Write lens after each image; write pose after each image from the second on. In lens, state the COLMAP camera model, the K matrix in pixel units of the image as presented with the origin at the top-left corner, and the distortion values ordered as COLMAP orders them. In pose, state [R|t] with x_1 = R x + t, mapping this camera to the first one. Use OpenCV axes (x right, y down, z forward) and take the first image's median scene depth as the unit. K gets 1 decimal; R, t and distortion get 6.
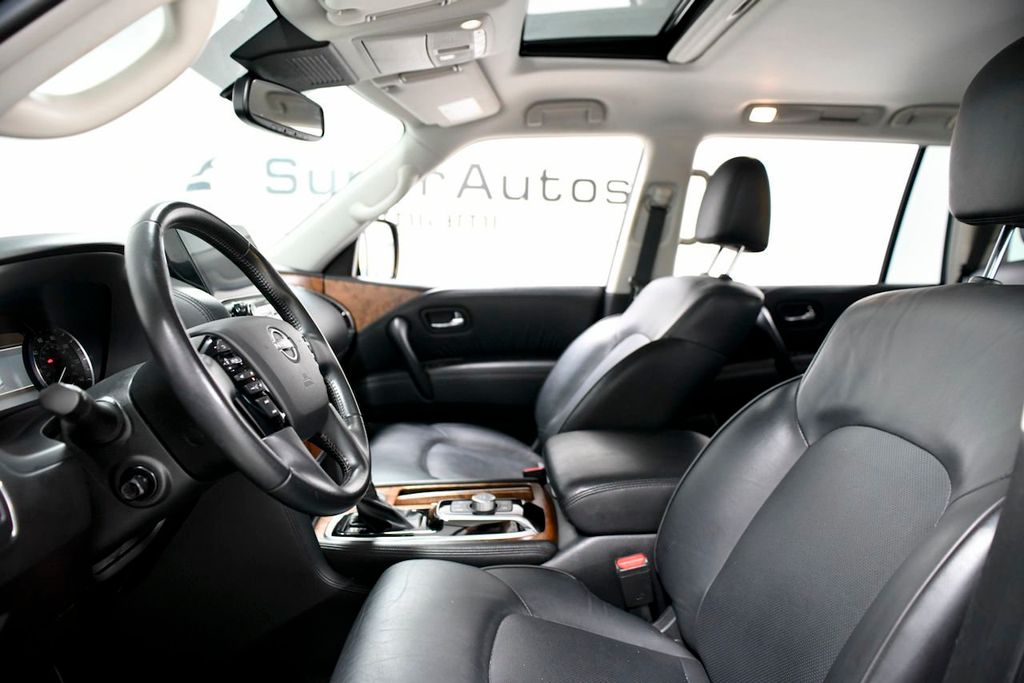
lens RADIAL K [[697.9, 0, 512.7], [0, 697.9, 340.7], [0, 0, 1]] dist [-0.043254, 0.007991]
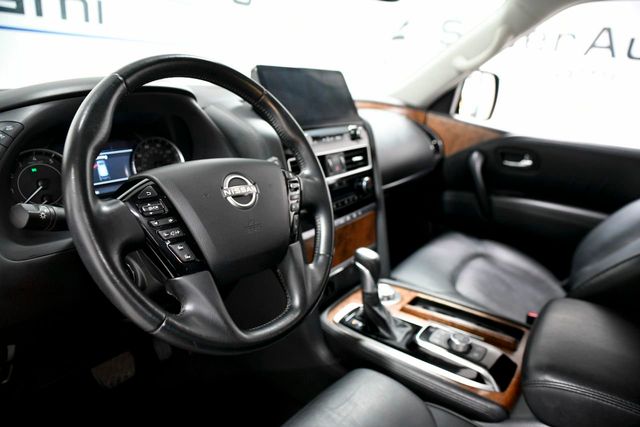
lens RADIAL K [[436.2, 0, 320.5], [0, 436.2, 214.0], [0, 0, 1]] dist [-0.043254, 0.007991]
pose [[0.804831, 0.242224, -0.541825, 0.060962], [-0.149716, 0.966262, 0.209579, -0.046157], [0.574310, -0.087556, 0.813942, 0.185333]]
